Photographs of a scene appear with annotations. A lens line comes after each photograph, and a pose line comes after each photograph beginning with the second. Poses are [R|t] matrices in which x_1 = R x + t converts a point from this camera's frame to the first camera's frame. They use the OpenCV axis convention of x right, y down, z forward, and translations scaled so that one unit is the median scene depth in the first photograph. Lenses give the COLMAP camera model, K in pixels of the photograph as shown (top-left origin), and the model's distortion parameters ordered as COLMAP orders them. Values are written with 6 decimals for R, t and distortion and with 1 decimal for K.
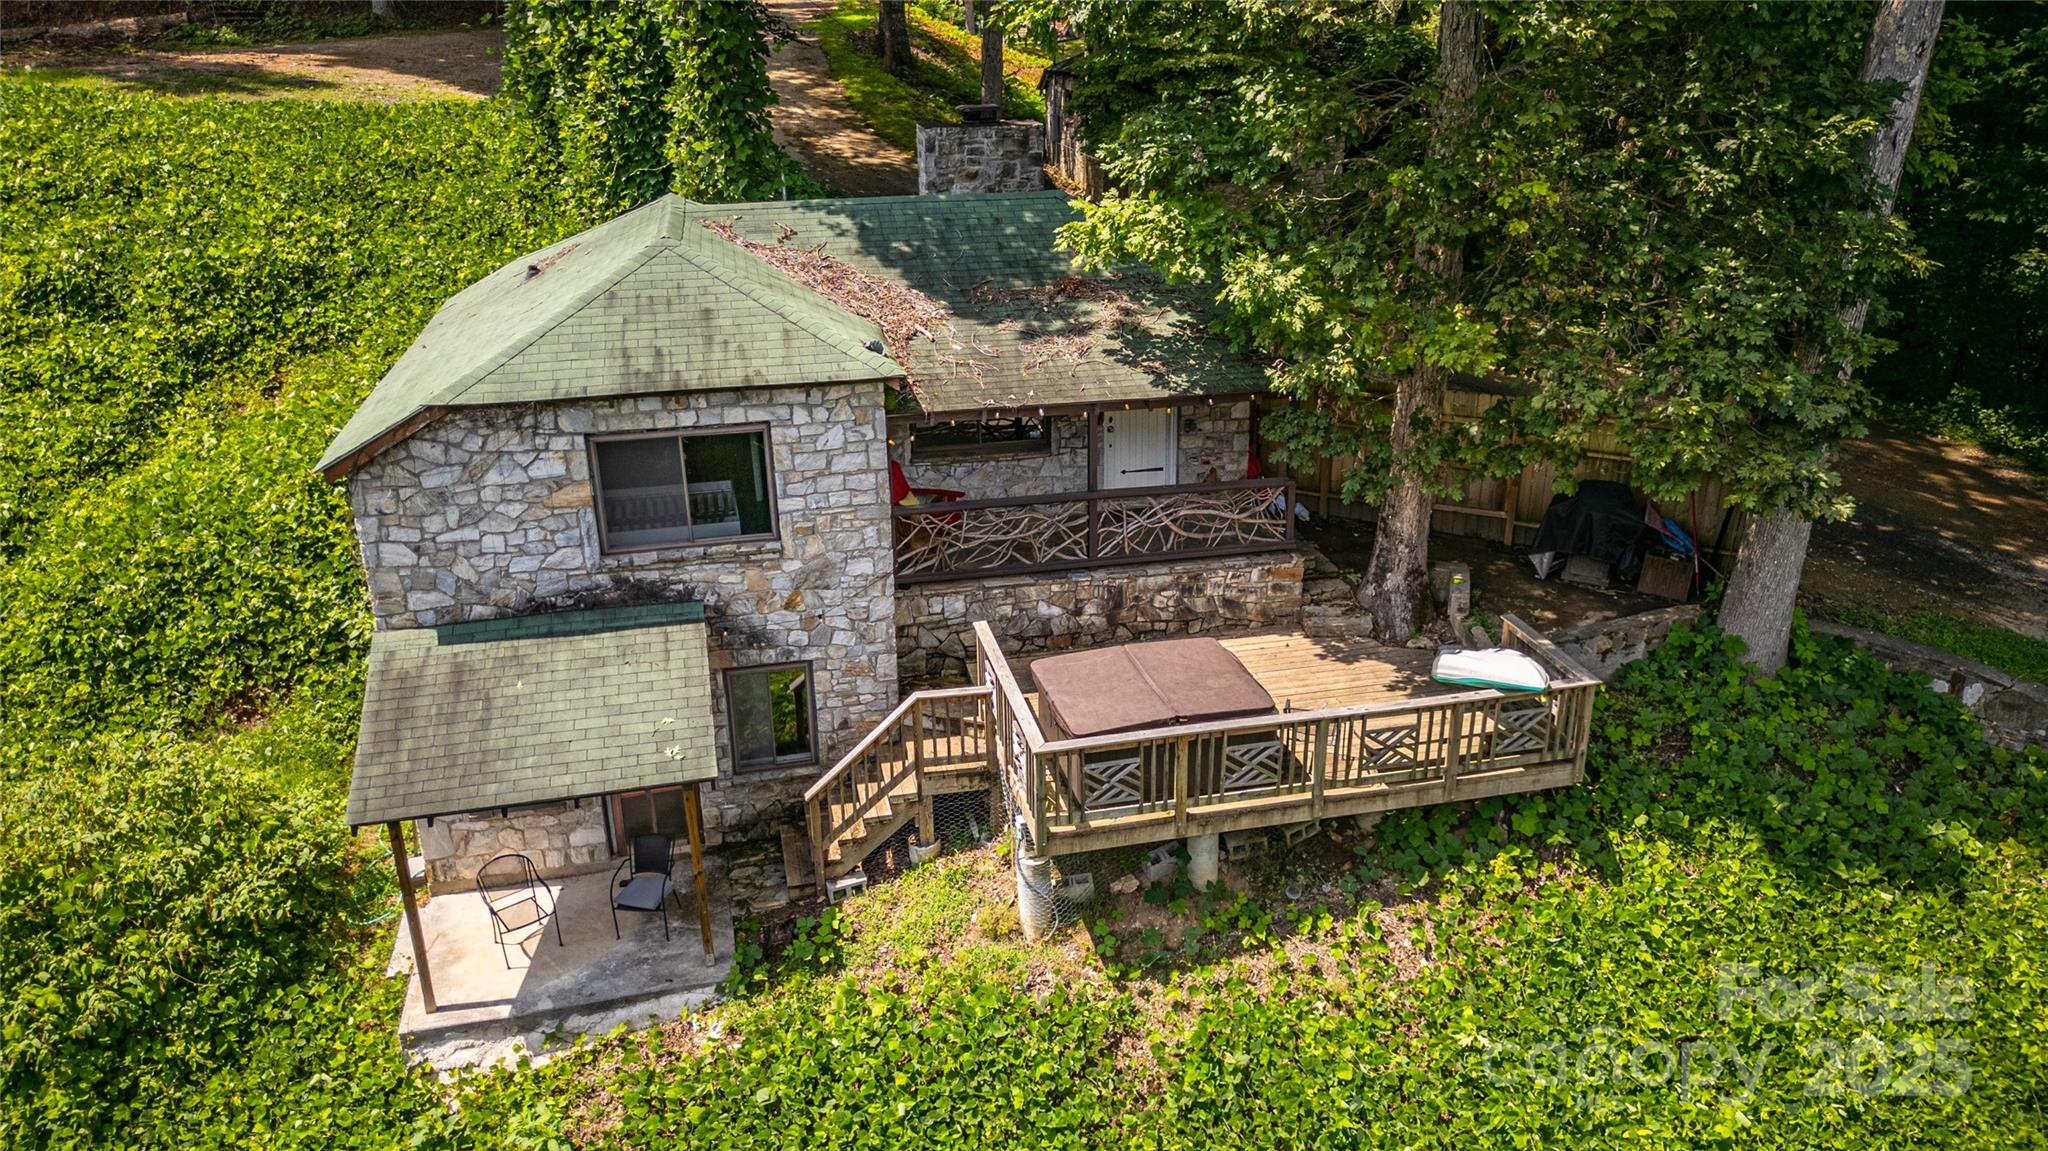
lens RADIAL K [[1421.3, 0, 1024.0], [0, 1421.3, 575.5], [0, 0, 1]] dist [0.086905, -0.068241]
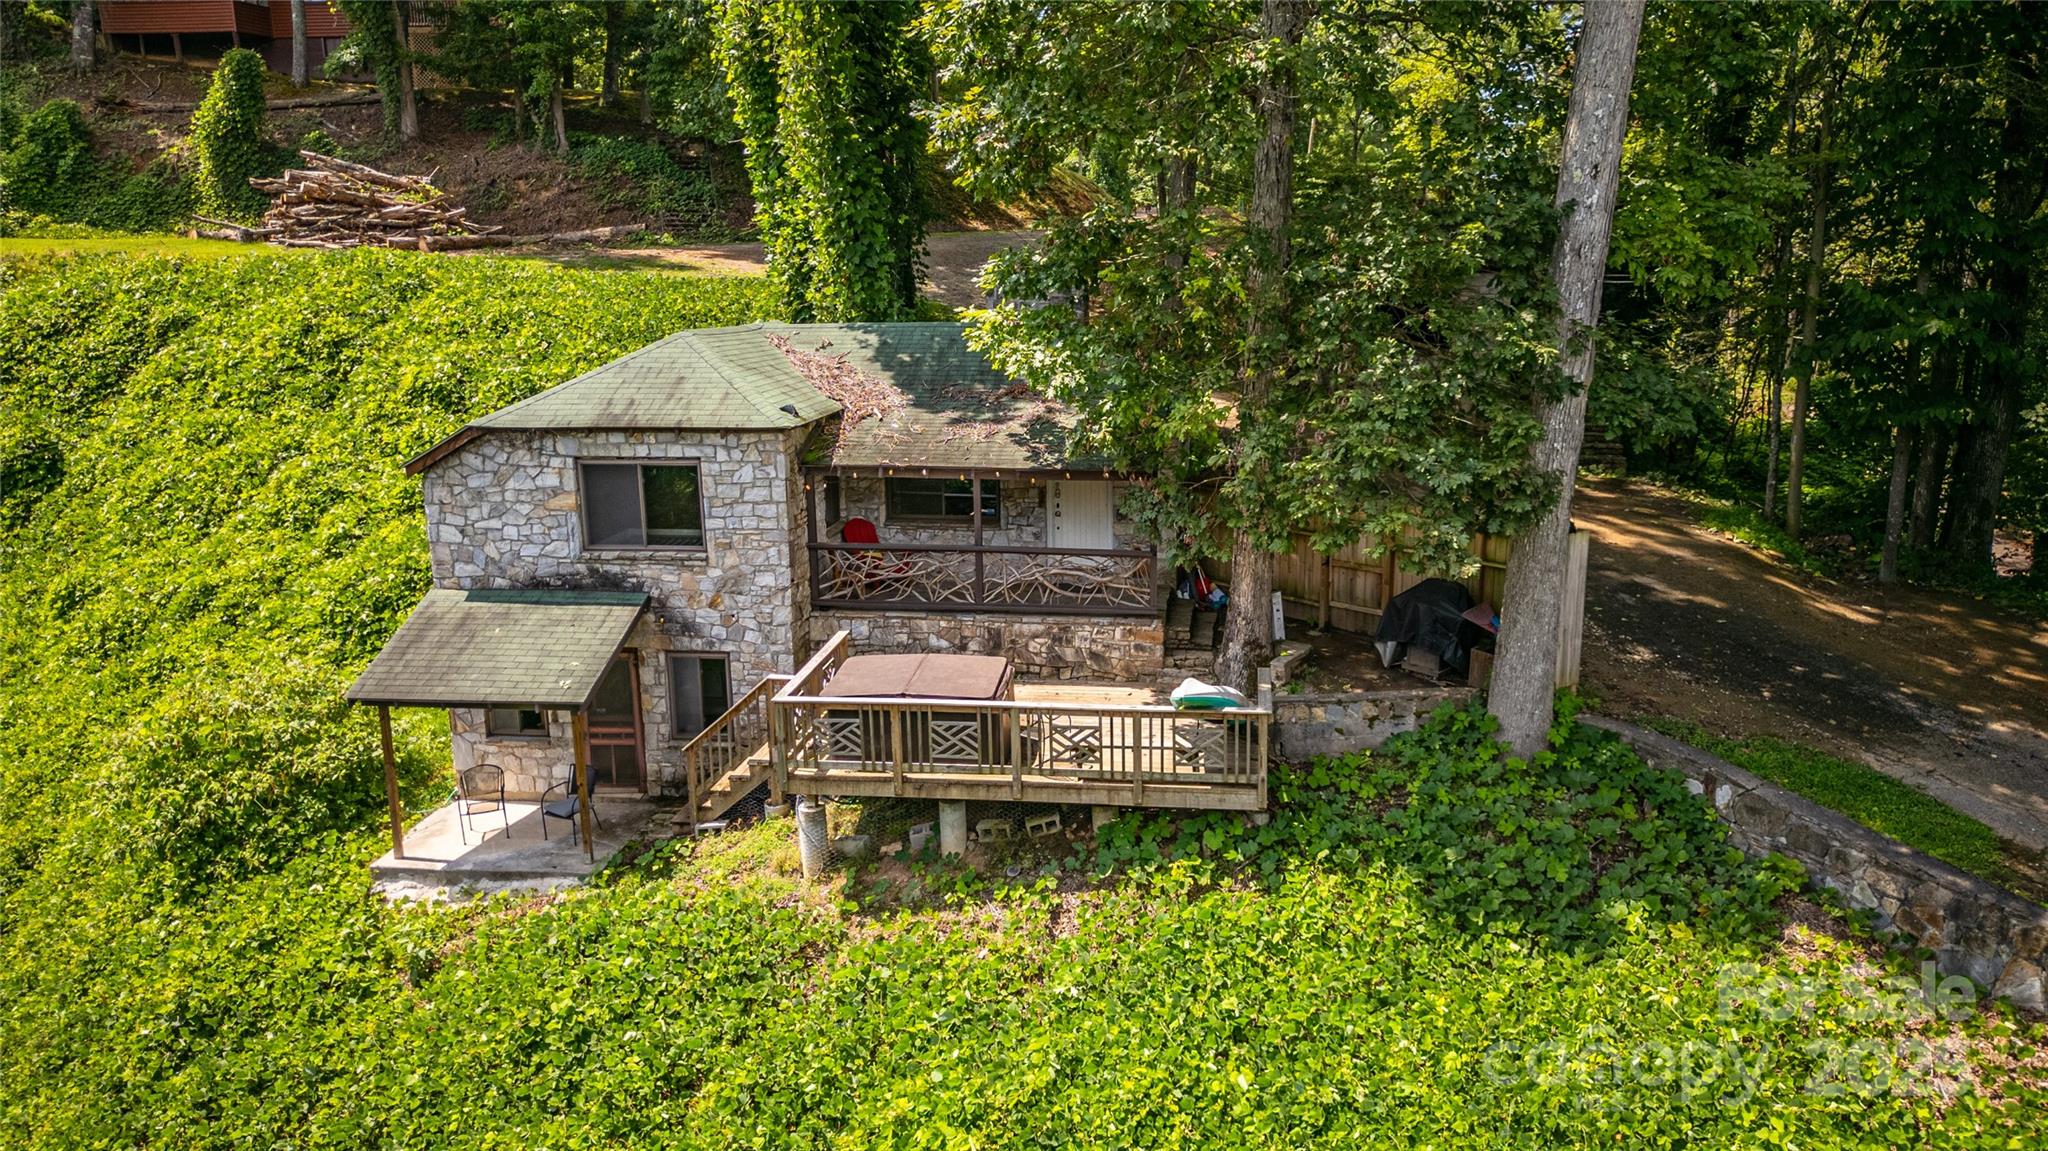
lens RADIAL K [[1421.3, 0, 1024.0], [0, 1421.3, 575.5], [0, 0, 1]] dist [0.086905, -0.068241]
pose [[0.935029, 0.078890, -0.345684, 0.567017], [-0.130771, 0.982932, -0.129399, 0.131113], [0.329576, 0.166198, 0.929386, -0.113171]]
